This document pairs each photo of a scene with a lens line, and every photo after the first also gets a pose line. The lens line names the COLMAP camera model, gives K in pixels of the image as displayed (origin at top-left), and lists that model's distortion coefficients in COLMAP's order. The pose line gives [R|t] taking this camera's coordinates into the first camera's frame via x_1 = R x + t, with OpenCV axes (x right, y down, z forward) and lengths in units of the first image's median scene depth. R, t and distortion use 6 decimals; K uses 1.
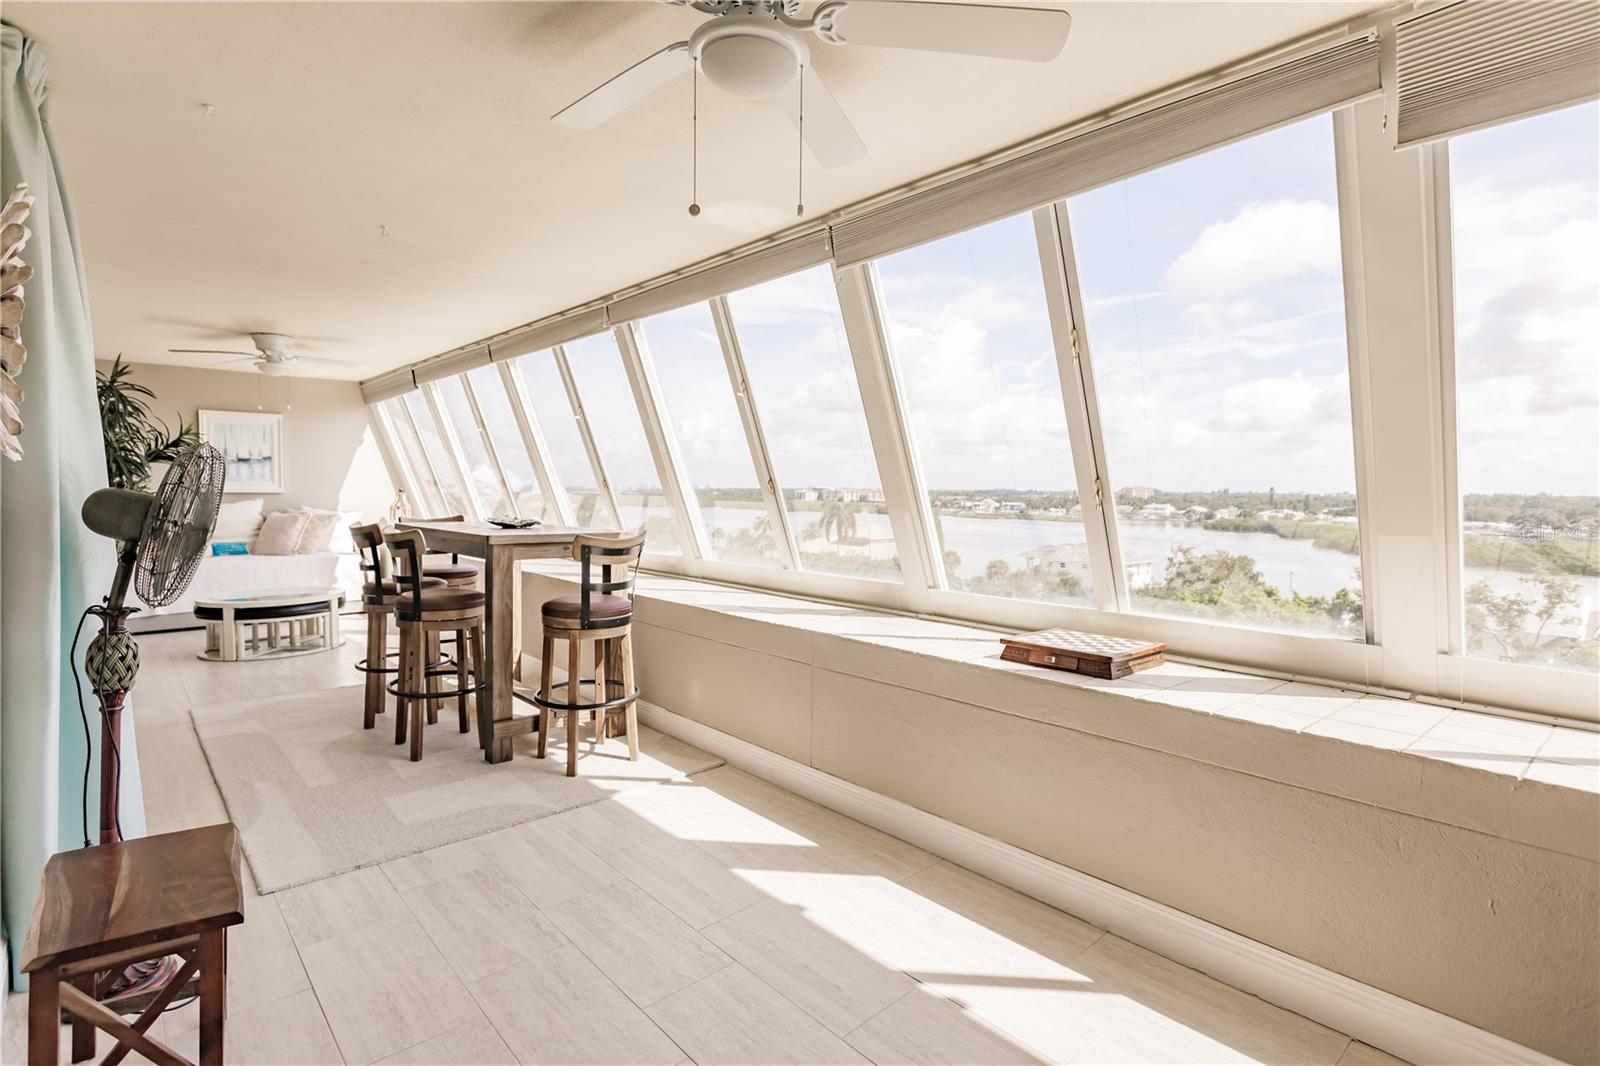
lens RADIAL K [[820.2, 0, 794.9], [0, 820.2, 495.6], [0, 0, 1]] dist [-0.000307, -0.000916]
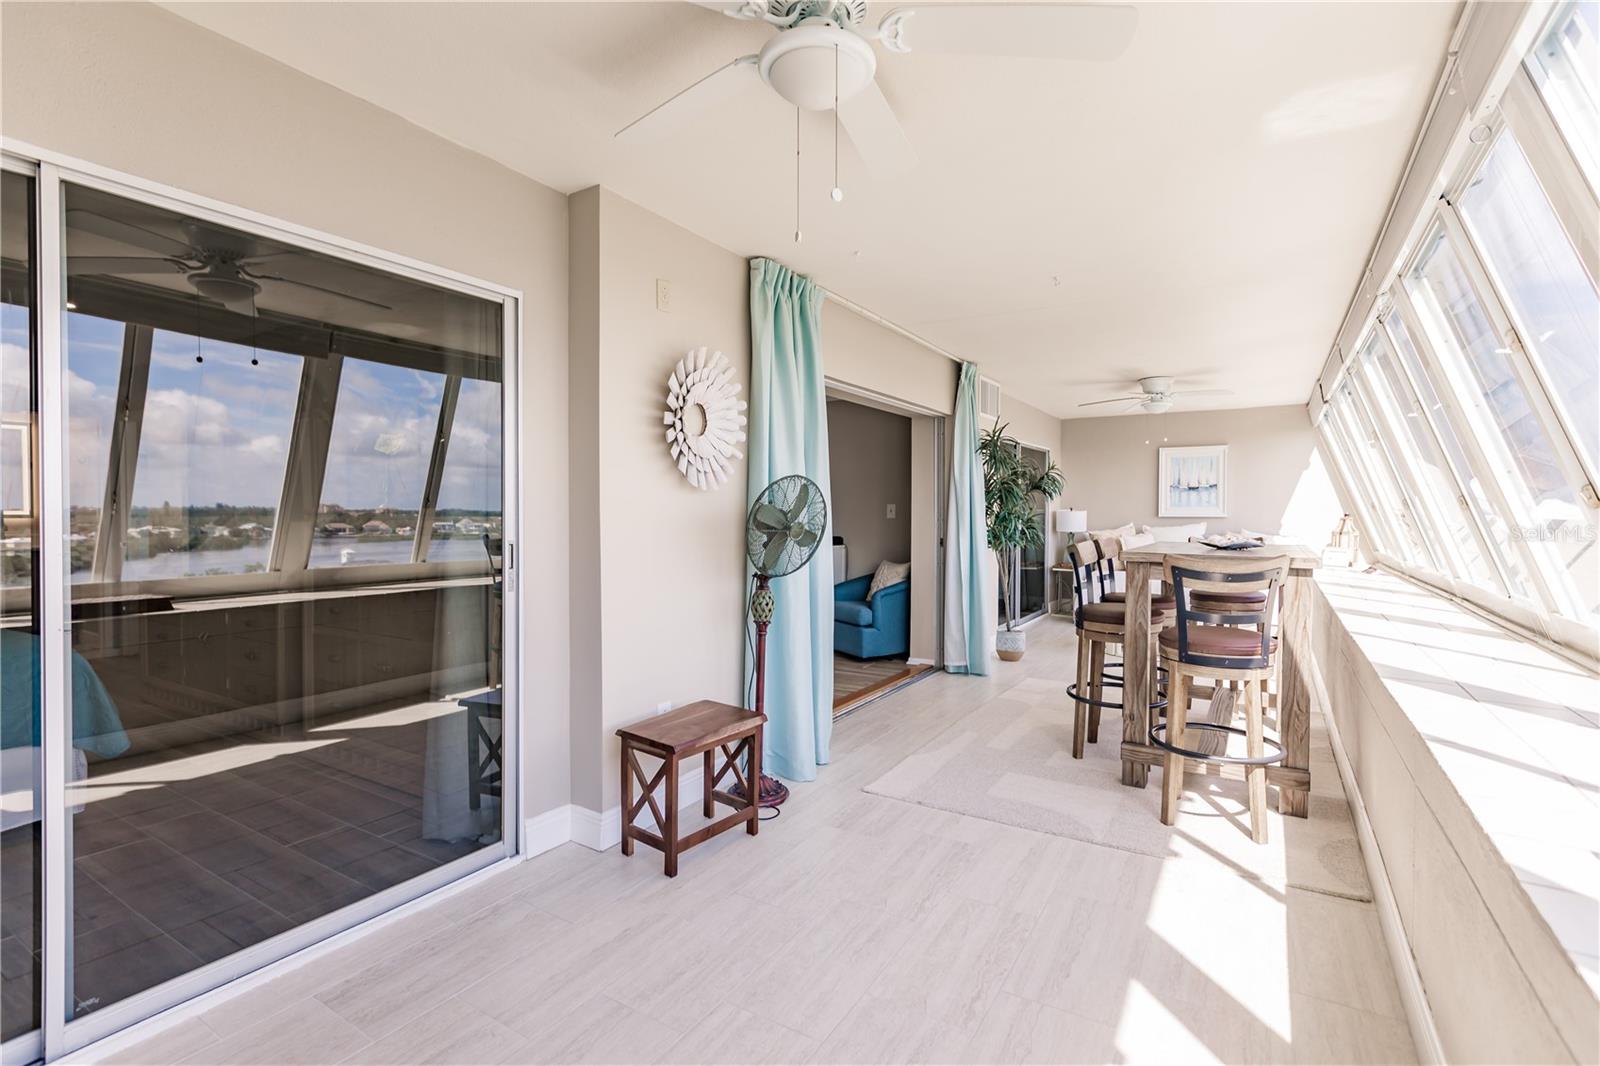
lens RADIAL K [[774.9, 0, 793.6], [0, 774.9, 499.7], [0, 0, 1]] dist [0.001644, 0.000161]
pose [[0.249923, -0.025814, -0.967921, 0.199538], [-0.009111, 0.999538, -0.029010, 0.007355], [0.968223, 0.016069, 0.249572, 0.171354]]
